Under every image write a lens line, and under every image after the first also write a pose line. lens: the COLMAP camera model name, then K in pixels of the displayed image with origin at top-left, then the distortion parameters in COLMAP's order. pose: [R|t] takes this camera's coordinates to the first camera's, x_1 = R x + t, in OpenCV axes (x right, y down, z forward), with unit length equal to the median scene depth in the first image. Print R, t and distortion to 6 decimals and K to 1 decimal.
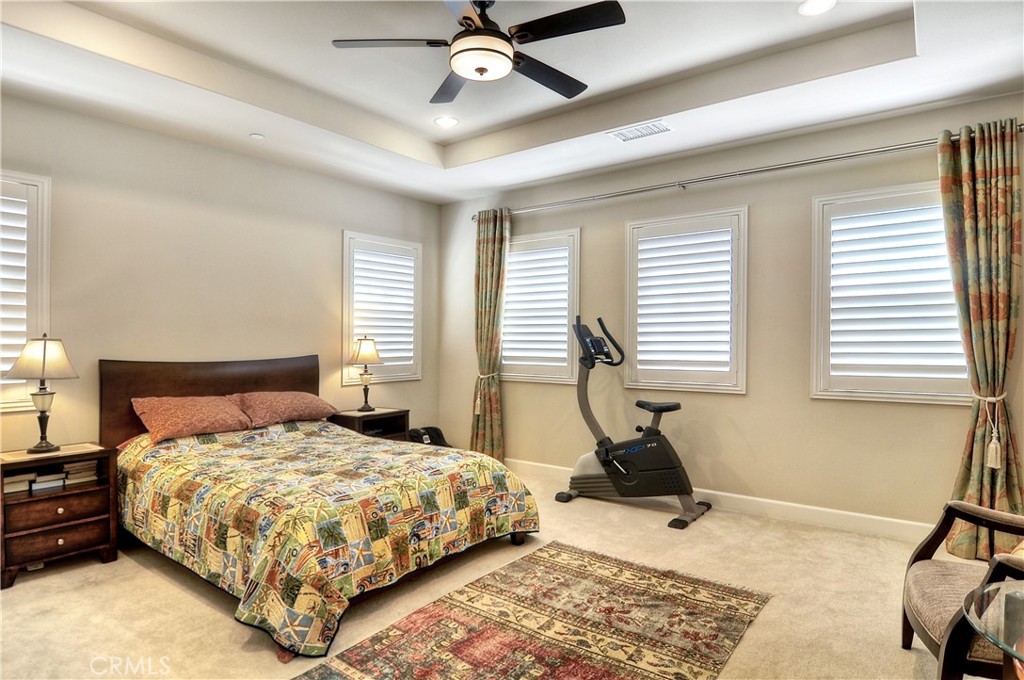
lens RADIAL K [[579.9, 0, 513.8], [0, 579.9, 338.3], [0, 0, 1]] dist [-0.005951, -0.001752]
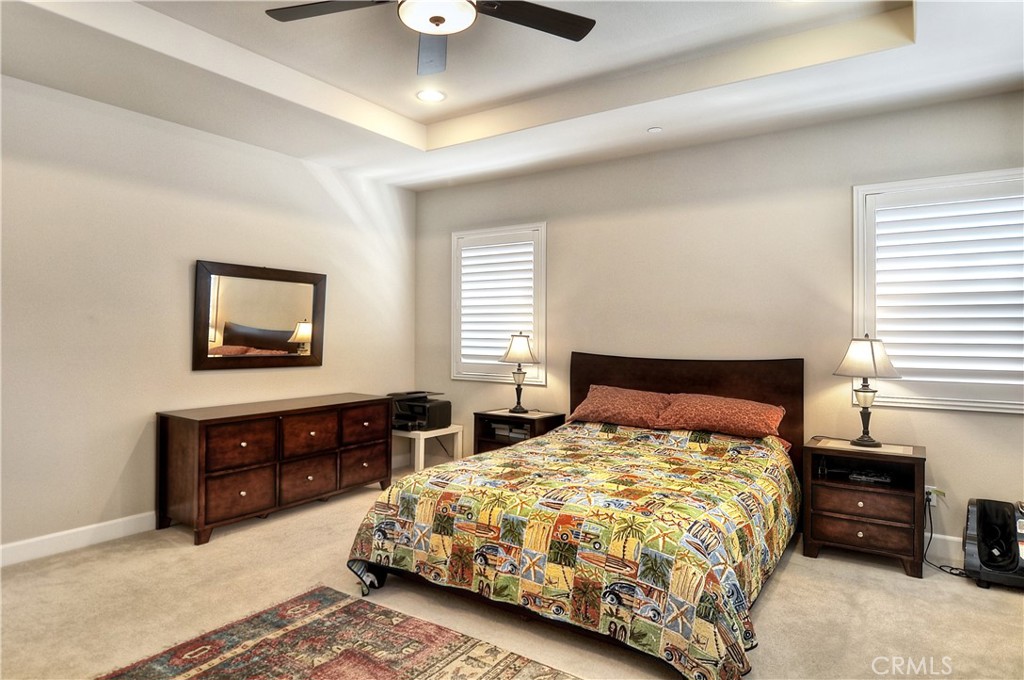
lens RADIAL K [[579.9, 0, 513.8], [0, 579.9, 338.3], [0, 0, 1]] dist [-0.005951, -0.001752]
pose [[0.047294, 0.004719, -0.998870, 0.650914], [-0.008388, 0.999955, 0.004327, 0.001602], [0.998846, 0.008174, 0.047331, 0.906470]]
